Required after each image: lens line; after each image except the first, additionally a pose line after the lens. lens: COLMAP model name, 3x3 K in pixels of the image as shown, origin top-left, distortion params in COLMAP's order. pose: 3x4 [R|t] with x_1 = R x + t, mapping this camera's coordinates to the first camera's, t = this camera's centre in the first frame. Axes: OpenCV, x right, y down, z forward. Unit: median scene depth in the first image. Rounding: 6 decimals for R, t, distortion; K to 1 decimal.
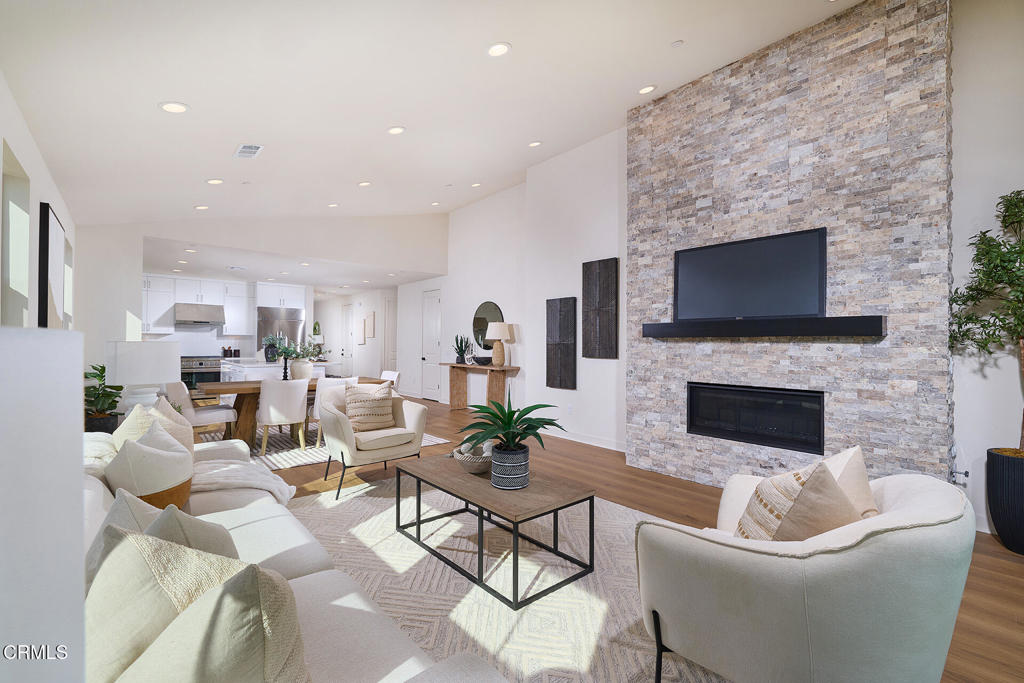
lens RADIAL K [[443.5, 0, 512.1], [0, 443.5, 341.6], [0, 0, 1]] dist [-0.002263, -0.000265]
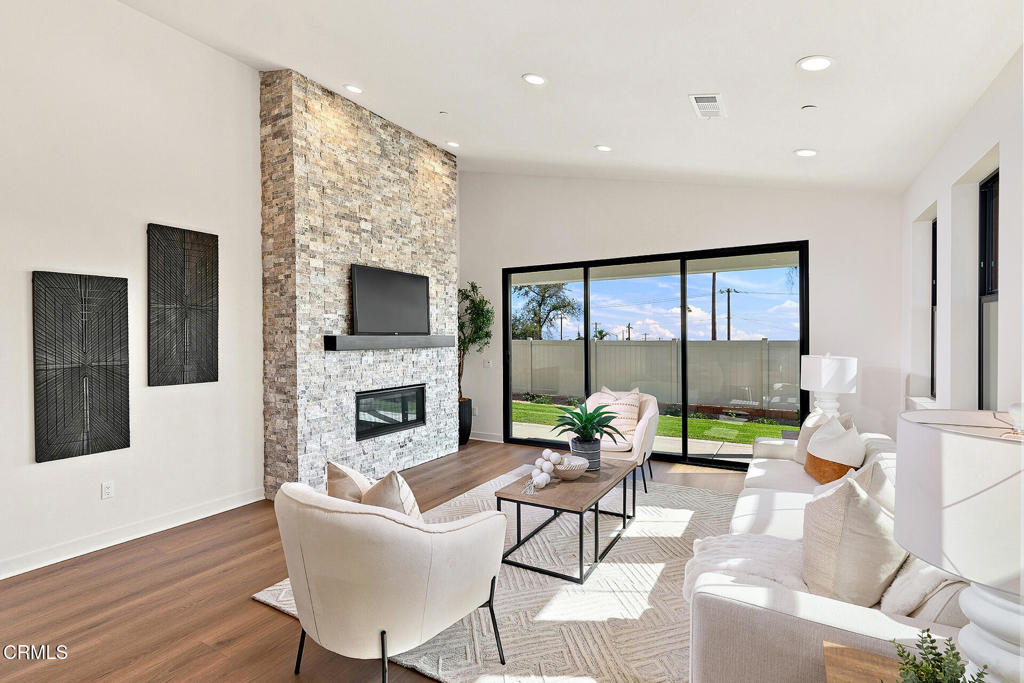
lens RADIAL K [[483.0, 0, 511.3], [0, 483.0, 341.1], [0, 0, 1]] dist [0.005533, 0.000146]
pose [[-0.322780, -0.009521, 0.946426, -0.806387], [0.000040, 0.999949, 0.010073, -0.041326], [-0.946474, 0.003289, -0.322763, 1.040894]]
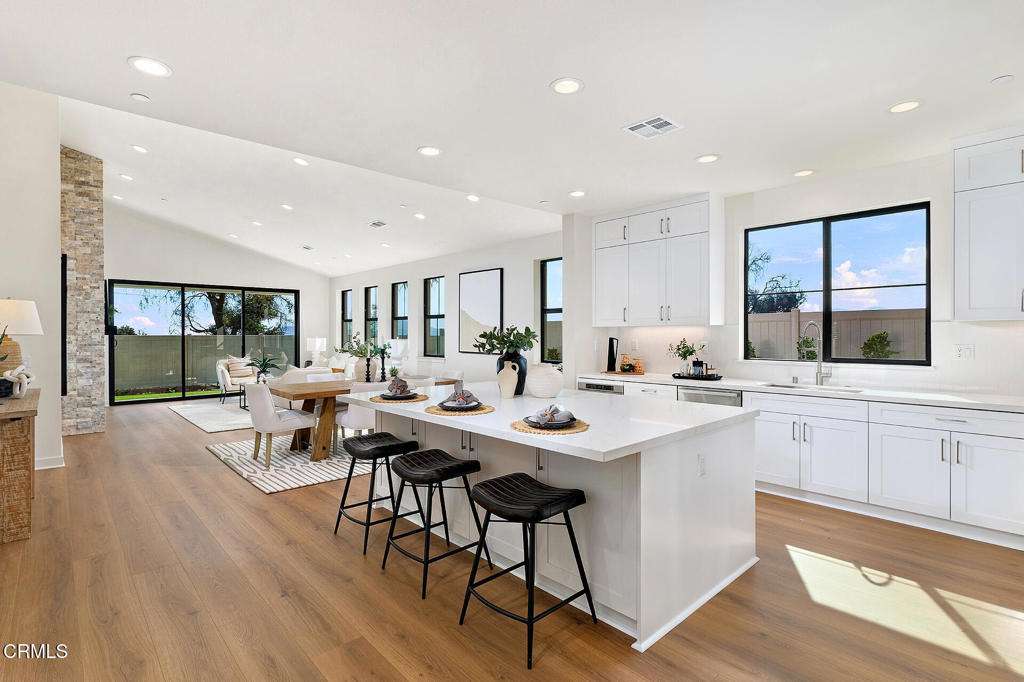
lens RADIAL K [[483.0, 0, 501.9], [0, 483.0, 339.0], [0, 0, 1]] dist [0.005533, 0.000146]
pose [[-0.999450, -0.003950, -0.032931, -0.970600], [-0.004015, 0.999990, 0.001904, -0.008465], [0.032923, 0.002035, -0.999456, 2.640156]]
